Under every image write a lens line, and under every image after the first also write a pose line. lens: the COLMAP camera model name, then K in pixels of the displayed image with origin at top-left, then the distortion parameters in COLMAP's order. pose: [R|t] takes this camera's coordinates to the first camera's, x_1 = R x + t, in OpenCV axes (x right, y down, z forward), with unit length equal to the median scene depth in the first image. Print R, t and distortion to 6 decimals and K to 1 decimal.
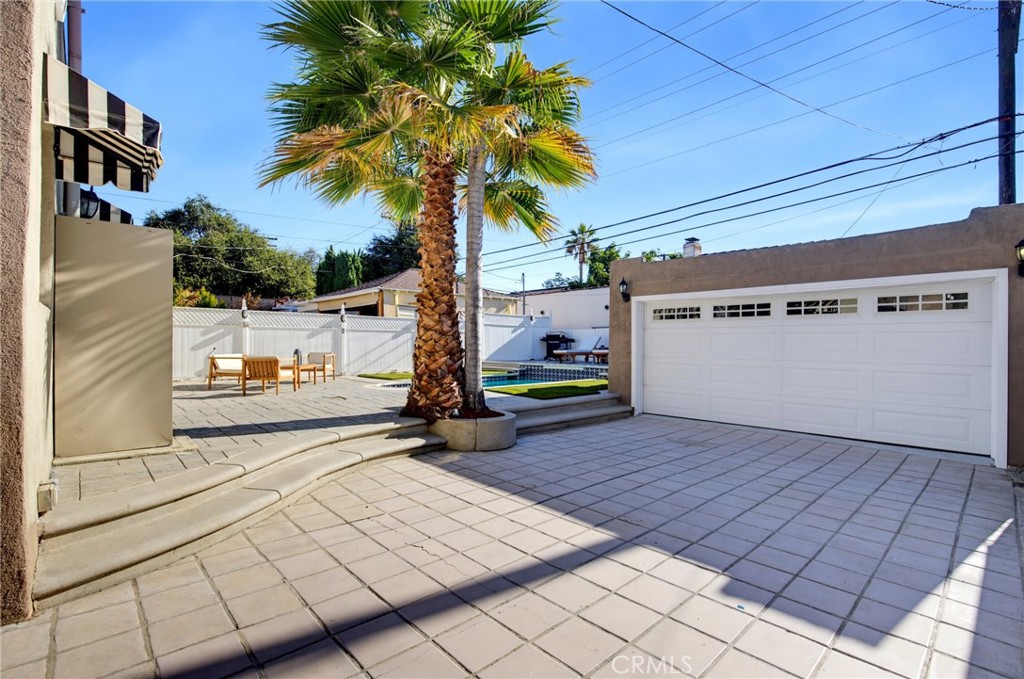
lens RADIAL K [[466.5, 0, 512.0], [0, 466.5, 339.5], [0, 0, 1]] dist [-0.037082, 0.010544]
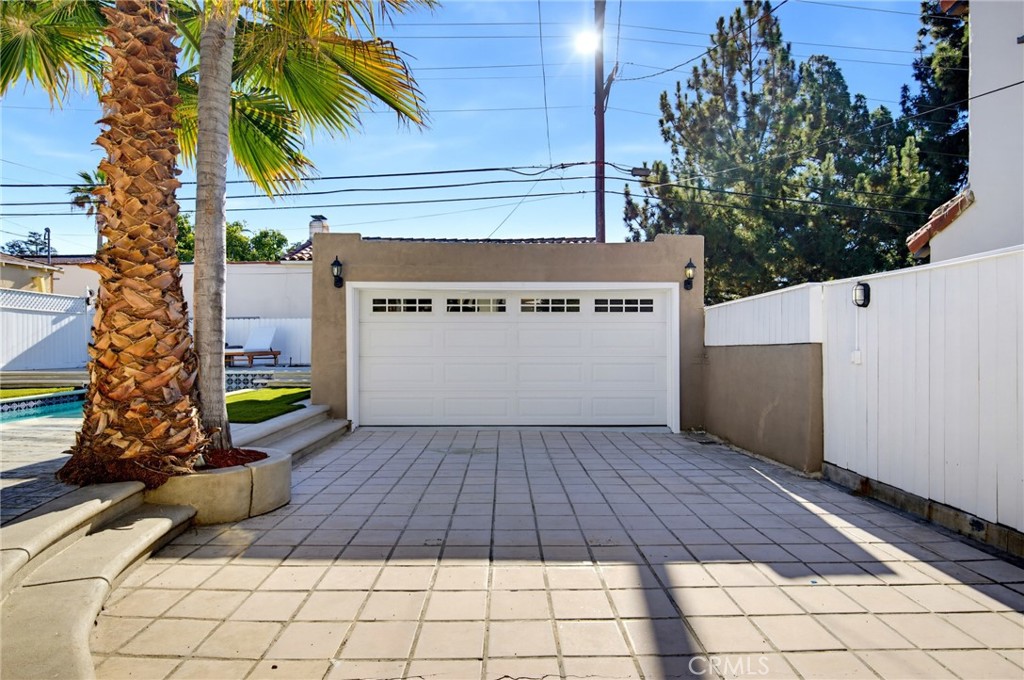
lens RADIAL K [[541.3, 0, 510.0], [0, 541.3, 332.5], [0, 0, 1]] dist [-0.015585, 0.000445]
pose [[0.673493, 0.005823, 0.739171, -0.360404], [-0.002053, 0.999980, -0.006006, 0.000340], [-0.739191, 0.002527, 0.673491, 0.261169]]
